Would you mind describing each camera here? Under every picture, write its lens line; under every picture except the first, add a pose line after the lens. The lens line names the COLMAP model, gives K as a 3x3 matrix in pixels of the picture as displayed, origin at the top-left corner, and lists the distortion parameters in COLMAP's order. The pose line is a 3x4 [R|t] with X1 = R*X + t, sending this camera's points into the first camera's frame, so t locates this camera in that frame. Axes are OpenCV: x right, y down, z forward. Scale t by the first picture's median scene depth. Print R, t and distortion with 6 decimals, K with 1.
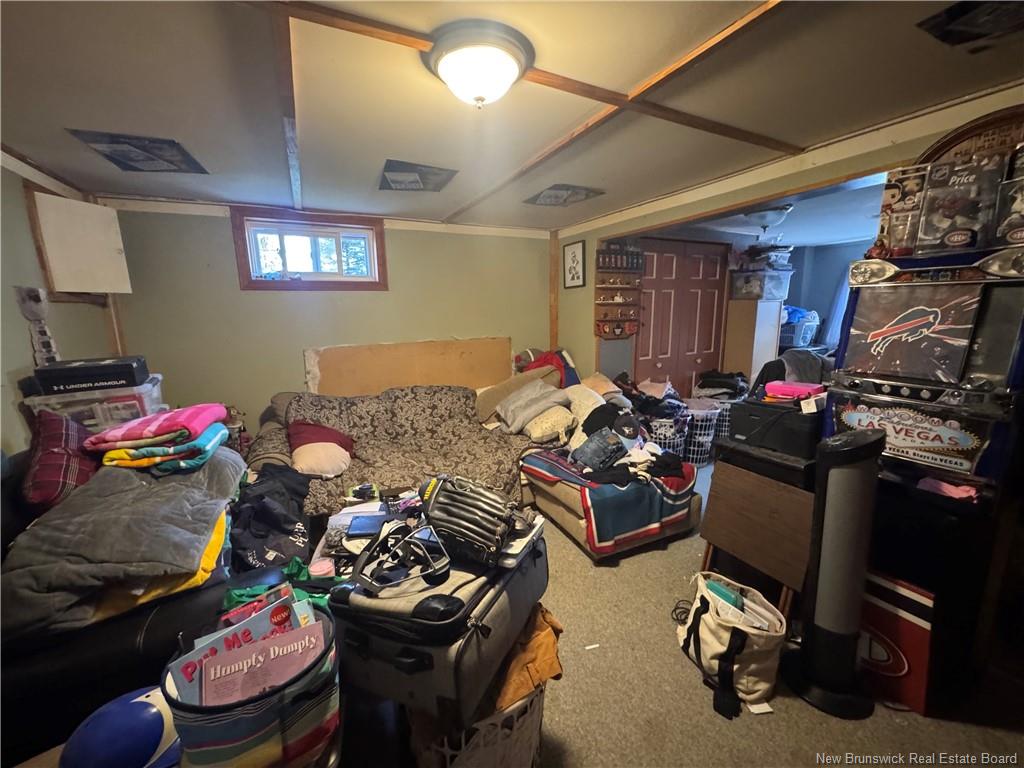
lens RADIAL K [[413.3, 0, 512.0], [0, 413.3, 384.0], [0, 0, 1]] dist [-0.001448, -0.000017]
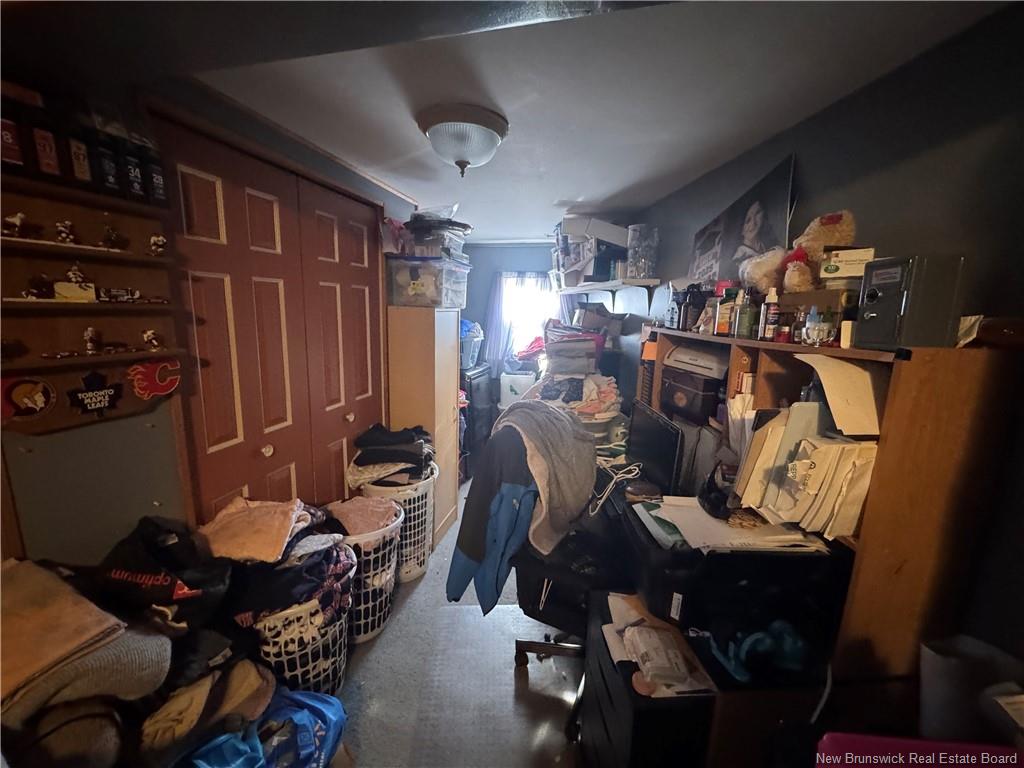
lens RADIAL K [[410.0, 0, 512.0], [0, 410.0, 384.0], [0, 0, 1]] dist [-0.001938, -0.000152]
pose [[0.664195, -0.101348, 0.740657, 0.219633], [0.095903, 0.994133, 0.050030, -0.114696], [-0.741382, 0.037802, 0.670018, 0.530725]]
